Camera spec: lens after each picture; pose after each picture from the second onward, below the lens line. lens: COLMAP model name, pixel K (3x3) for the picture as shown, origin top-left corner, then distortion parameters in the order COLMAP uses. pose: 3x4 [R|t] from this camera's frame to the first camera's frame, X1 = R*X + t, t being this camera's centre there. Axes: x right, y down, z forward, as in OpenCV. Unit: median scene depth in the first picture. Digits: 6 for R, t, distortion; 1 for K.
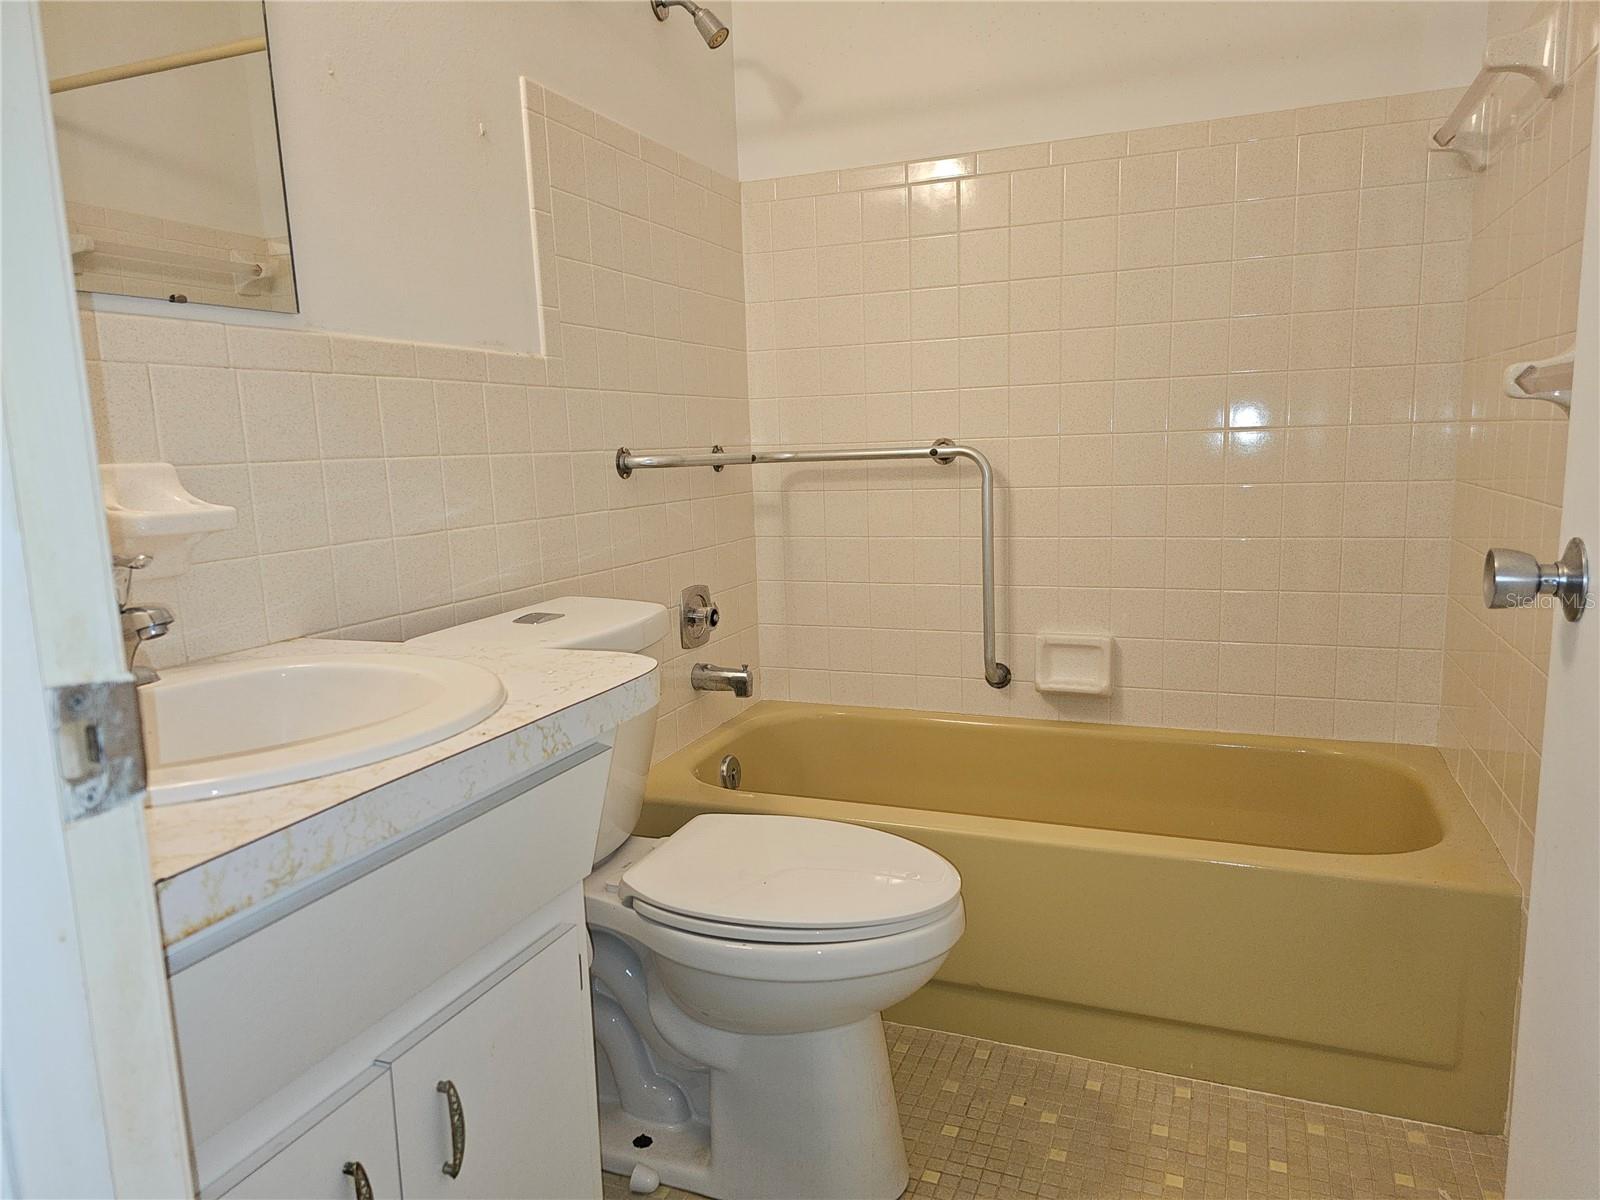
lens RADIAL K [[1061.8, 0, 799.2], [0, 1061.8, 606.4], [0, 0, 1]] dist [0.091487, -0.083272]
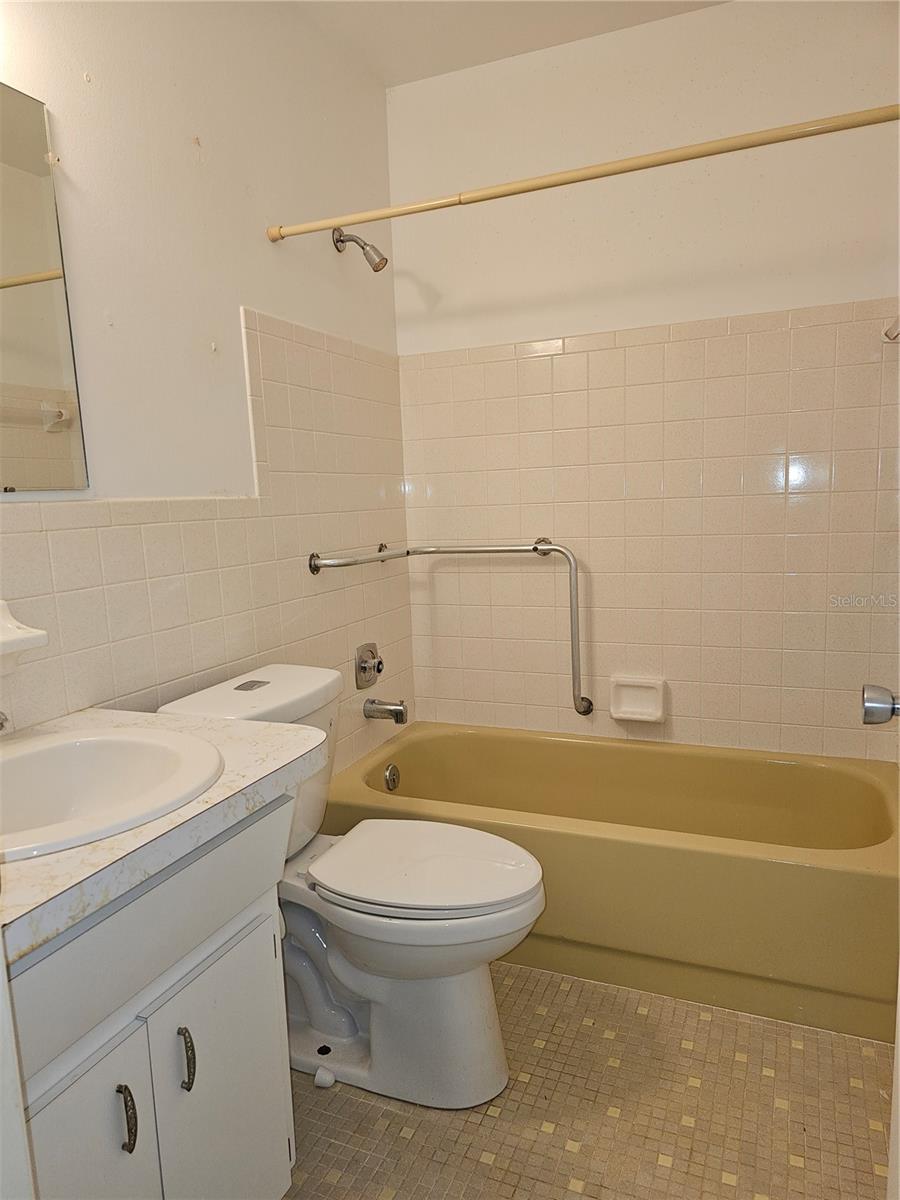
lens RADIAL K [[796.4, 0, 439.7], [0, 796.4, 612.9], [0, 0, 1]] dist [0.091487, -0.083272]
pose [[0.999691, -0.004346, -0.024460, 0.036353], [0.004164, 0.999963, -0.007487, -0.075136], [0.024491, 0.007383, 0.999673, -0.078146]]
